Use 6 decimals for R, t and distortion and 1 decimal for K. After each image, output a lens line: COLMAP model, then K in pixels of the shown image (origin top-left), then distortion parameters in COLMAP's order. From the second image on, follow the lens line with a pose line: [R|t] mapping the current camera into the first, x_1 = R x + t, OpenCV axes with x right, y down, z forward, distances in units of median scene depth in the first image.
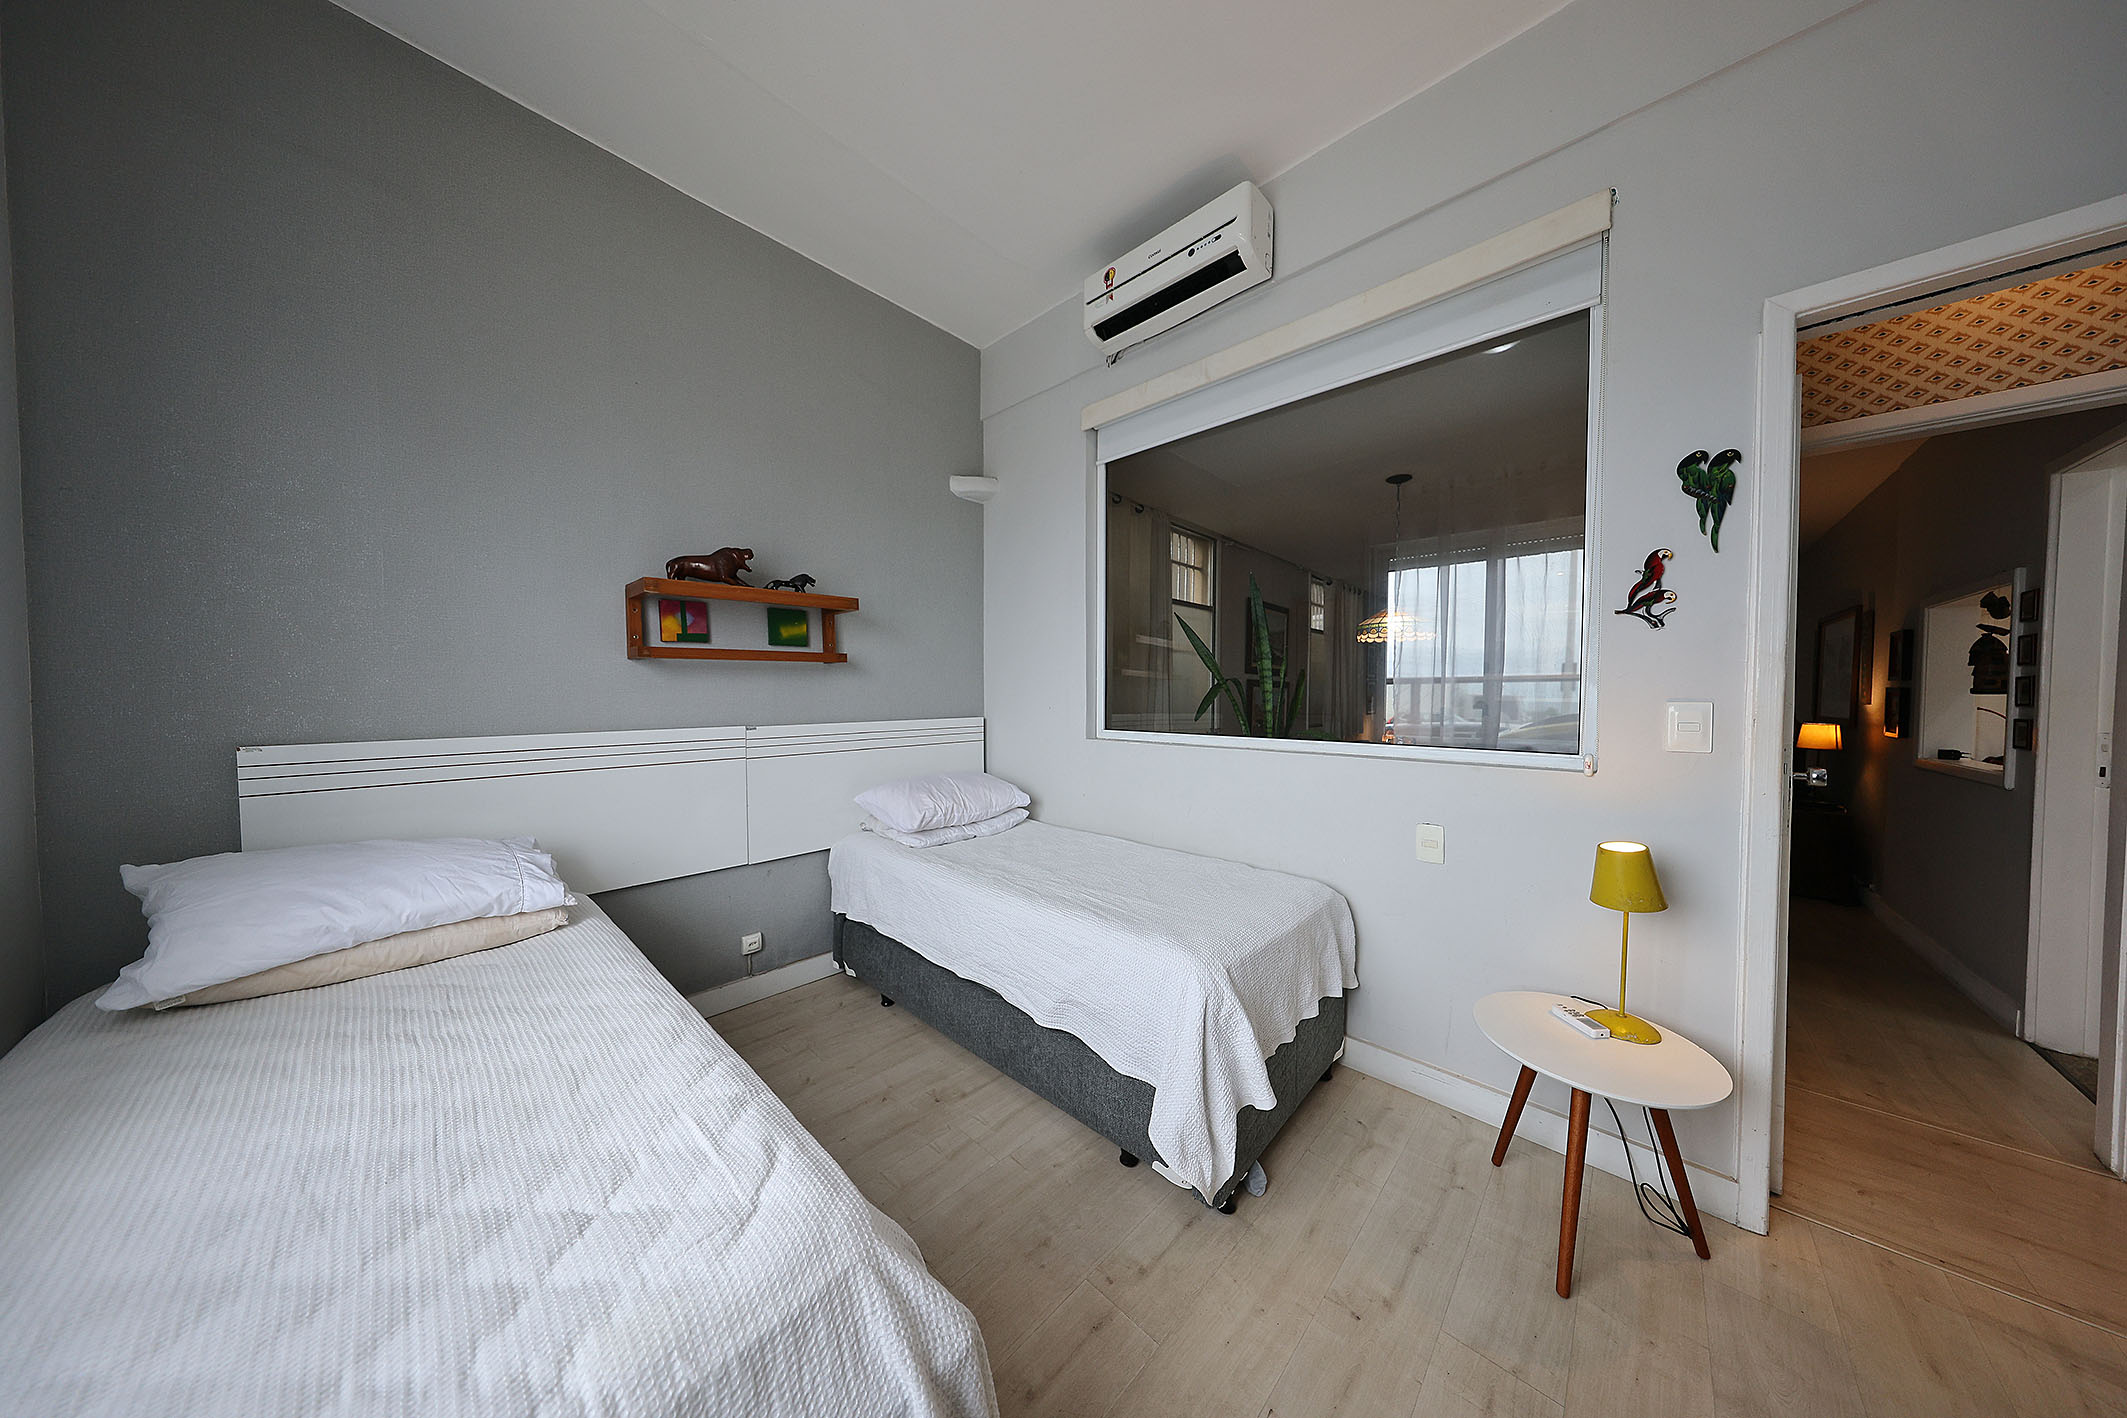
lens RADIAL K [[617.9, 0, 1075.6], [0, 617.9, 710.3], [0, 0, 1]] dist [0.004225, -0.000012]
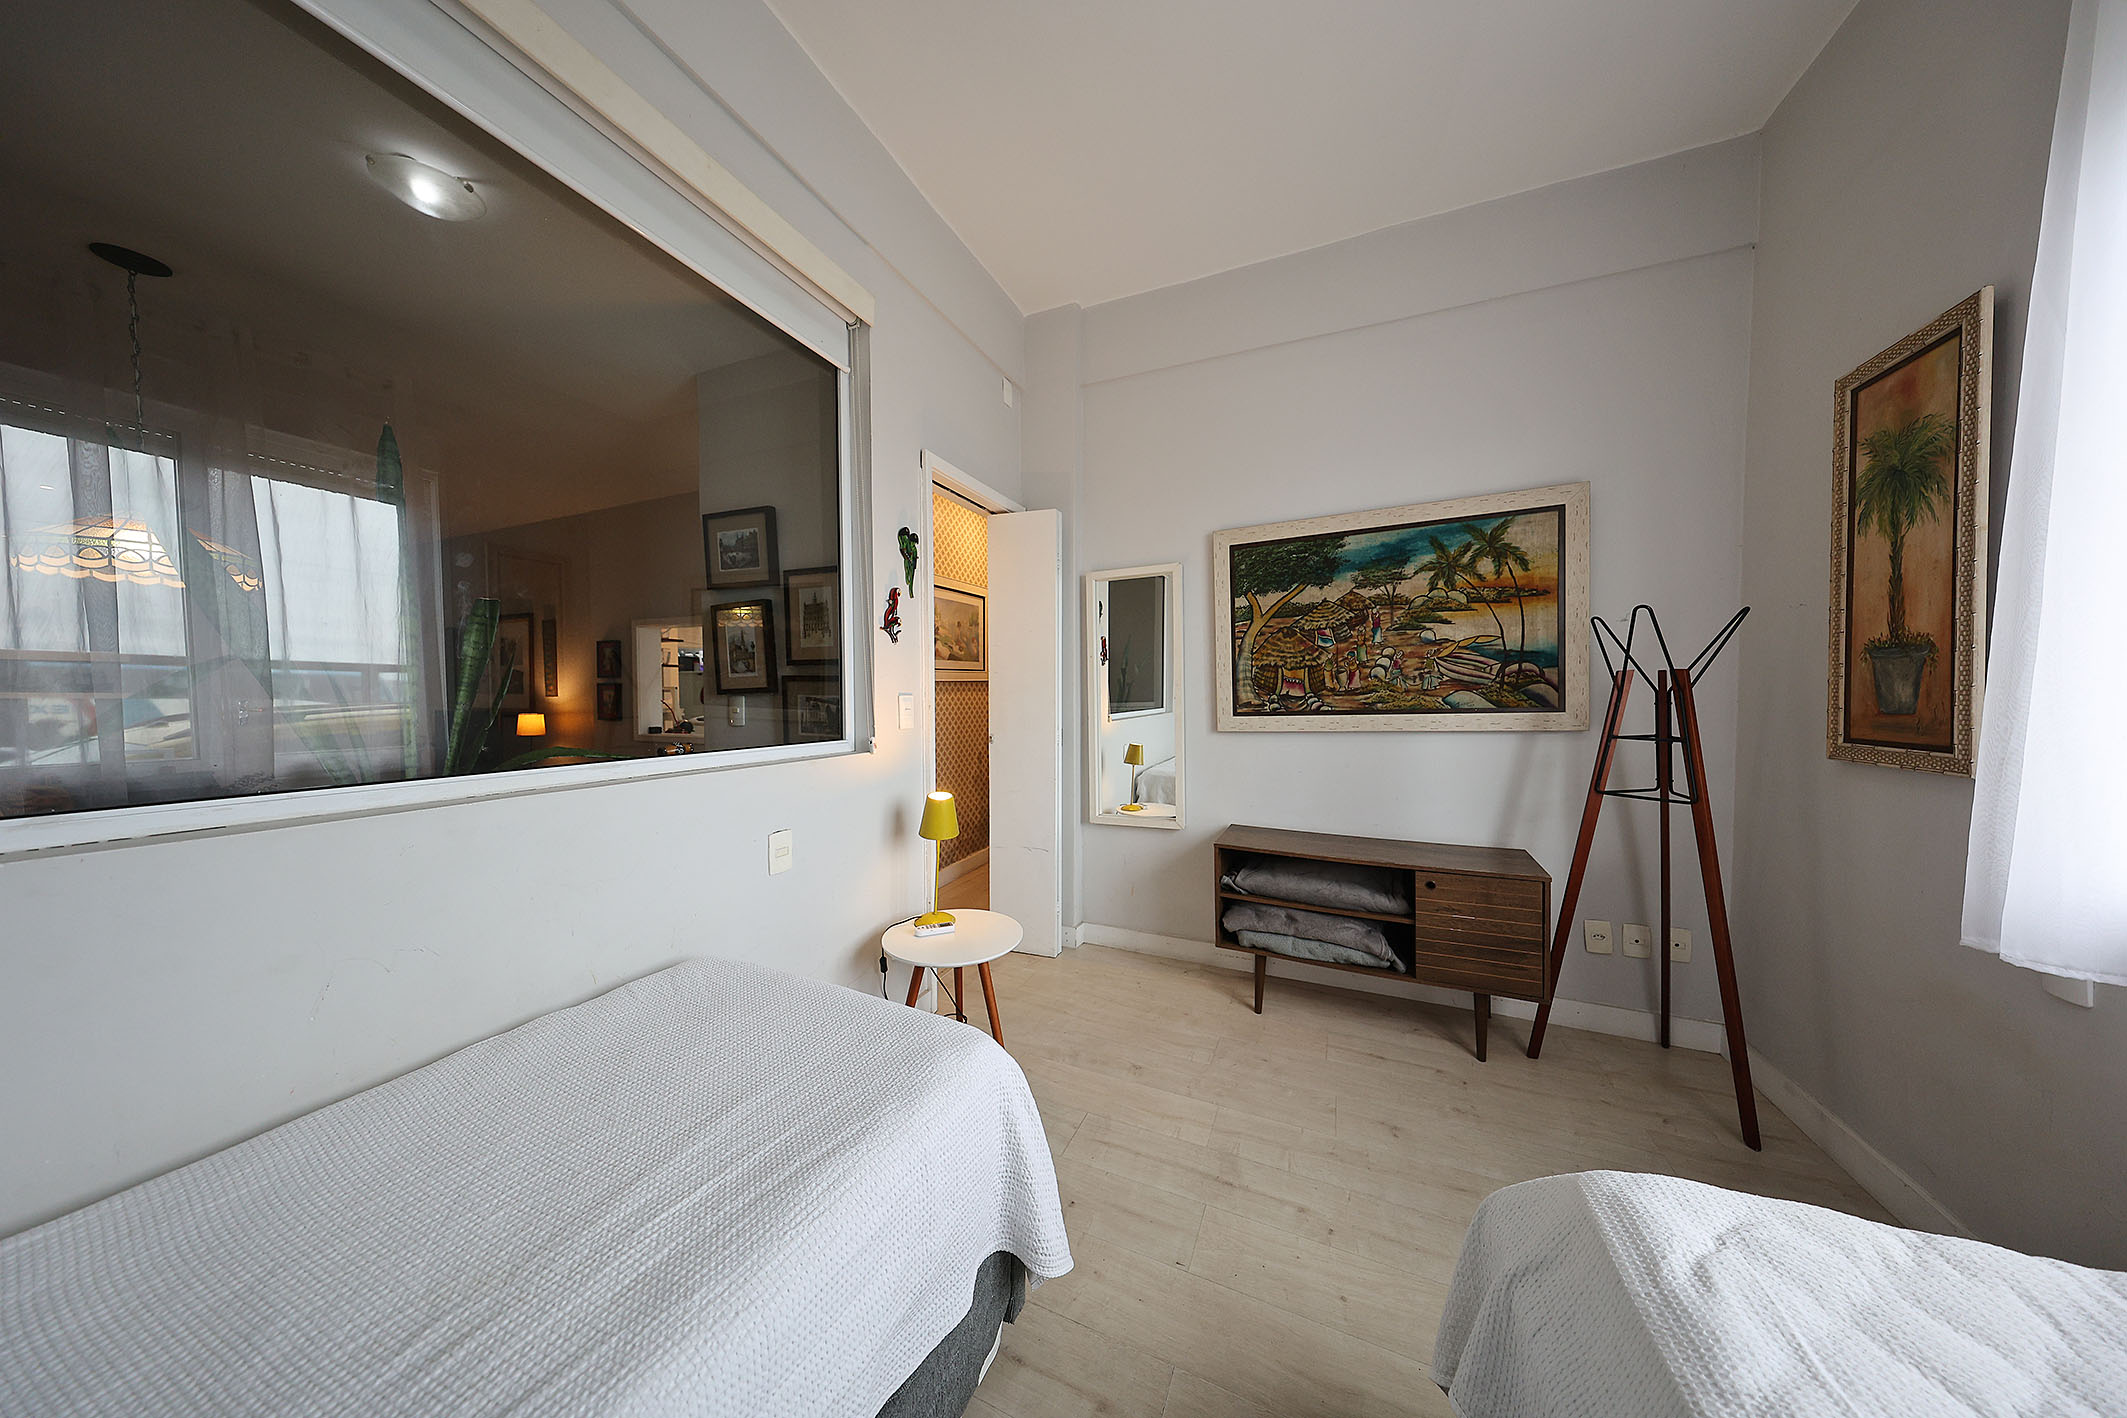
lens RADIAL K [[617.9, 0, 1064.1], [0, 617.9, 712.5], [0, 0, 1]] dist [0.004225, -0.000012]
pose [[-0.329811, -0.036034, 0.943359, -0.361106], [0.019781, 0.998788, 0.045066, -0.021168], [-0.943840, 0.033524, -0.328699, 0.764503]]
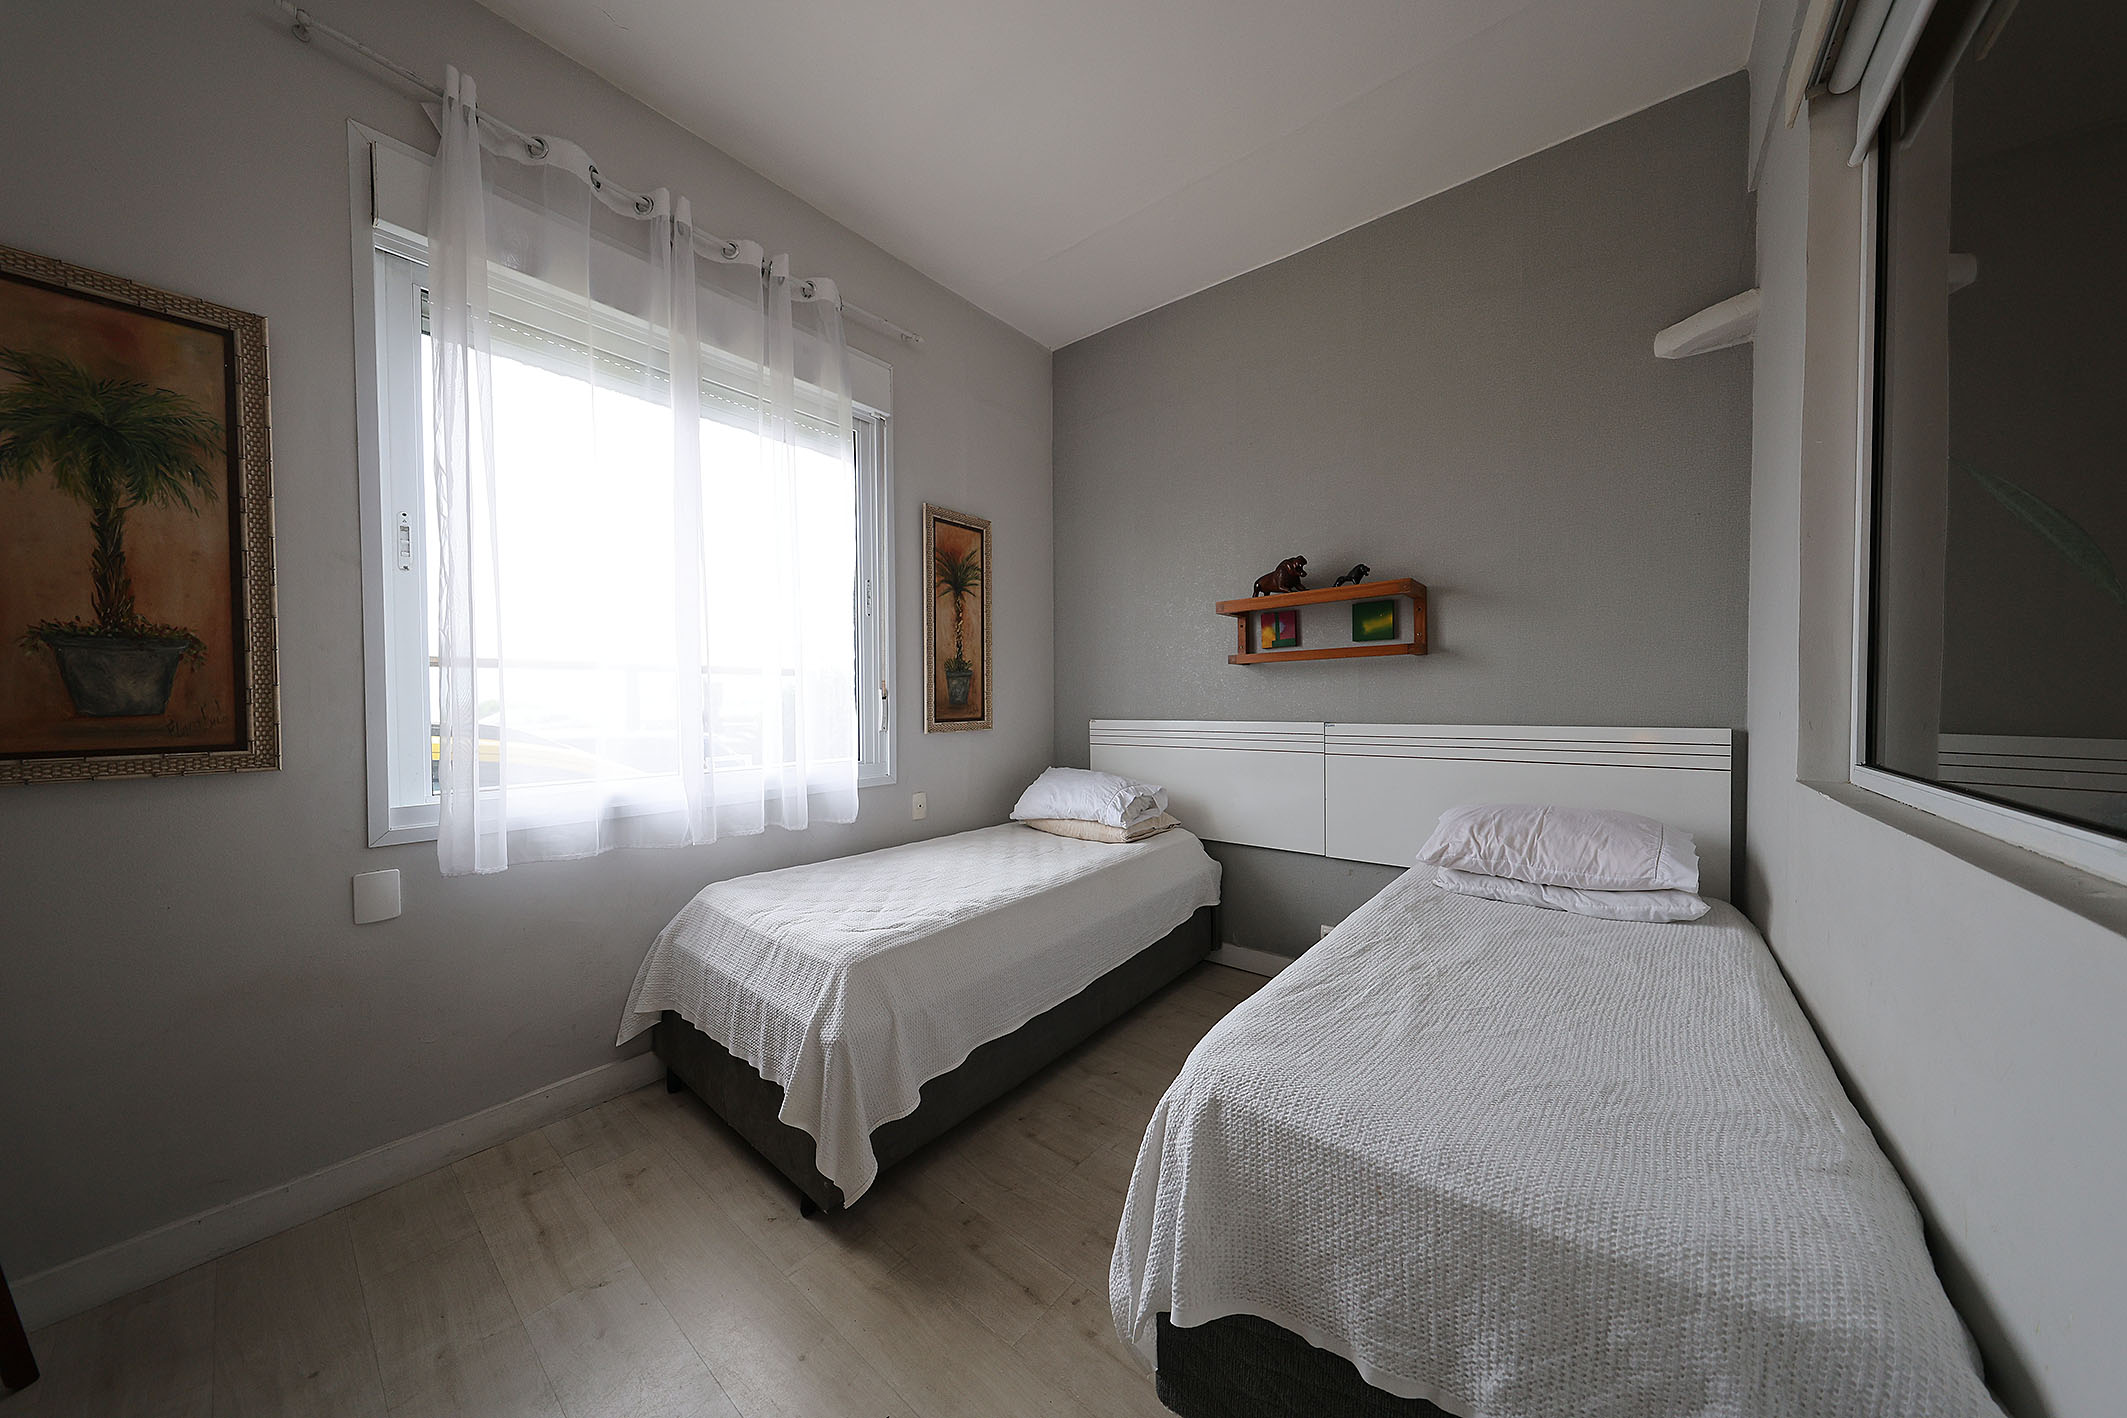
lens RADIAL K [[695.9, 0, 1055.8], [0, 695.9, 708.9], [0, 0, 1]] dist [0.001000, -0.000194]
pose [[0.045391, 0.014594, -0.998863, 0.650907], [-0.020764, 0.999691, 0.013662, -0.004188], [0.998753, 0.020120, 0.045680, 0.528527]]
